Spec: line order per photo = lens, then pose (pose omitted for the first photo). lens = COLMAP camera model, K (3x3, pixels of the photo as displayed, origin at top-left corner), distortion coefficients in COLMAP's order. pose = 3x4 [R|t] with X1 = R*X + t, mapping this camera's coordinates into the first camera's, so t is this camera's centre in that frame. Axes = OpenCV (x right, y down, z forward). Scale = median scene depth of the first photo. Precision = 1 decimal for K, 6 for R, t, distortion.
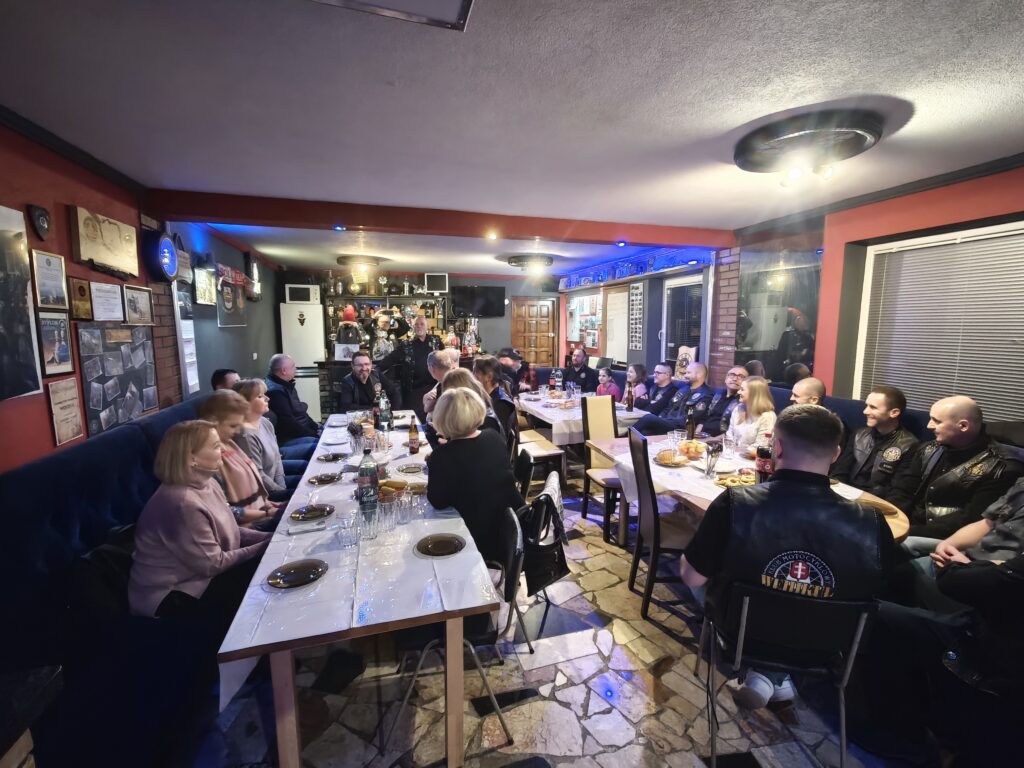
lens RADIAL K [[453.2, 0, 519.7], [0, 453.2, 383.4], [0, 0, 1]] dist [-0.004376, -0.000024]
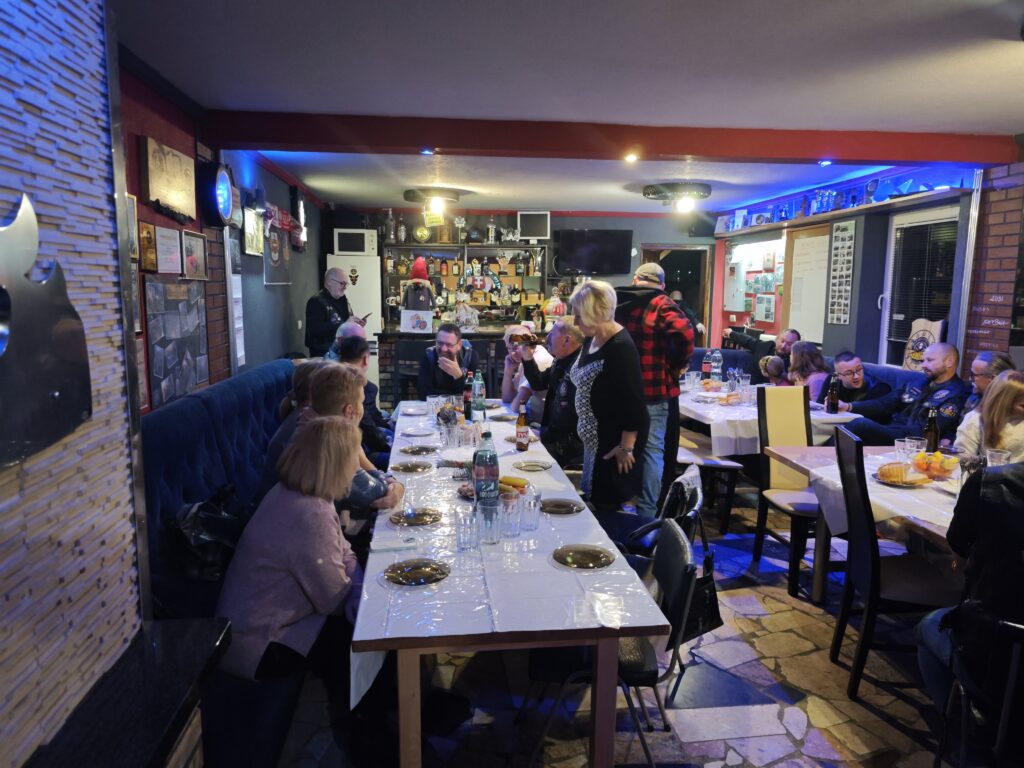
lens RADIAL K [[679.7, 0, 508.0], [0, 679.7, 382.3], [0, 0, 1]] dist [0.030182, -0.038866]
pose [[0.982366, 0.031538, -0.184287, -0.038856], [-0.030242, 0.999494, 0.009839, 0.019566], [0.184504, -0.004093, 0.982823, -0.073314]]
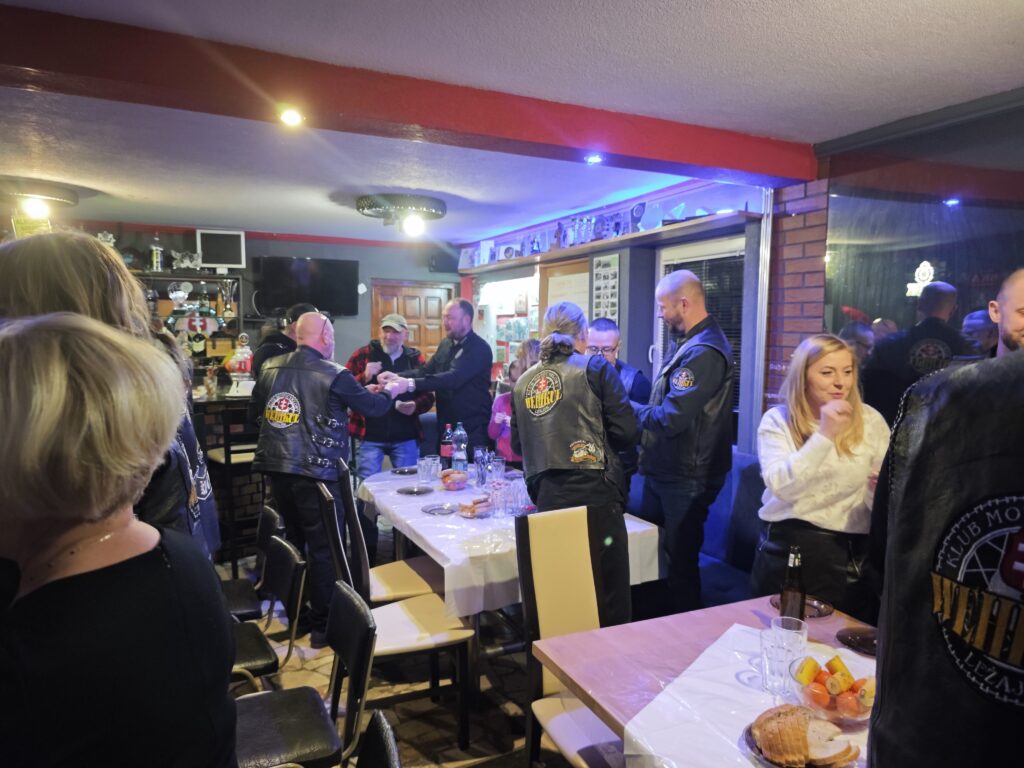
lens RADIAL K [[687.8, 0, 515.0], [0, 687.8, 388.6], [0, 0, 1]] dist [0.028890, -0.069178]
pose [[0.986414, -0.004739, 0.164208, 0.029839], [0.012098, 0.998965, -0.043839, -0.045887], [-0.163830, 0.045230, 0.985451, 0.329968]]
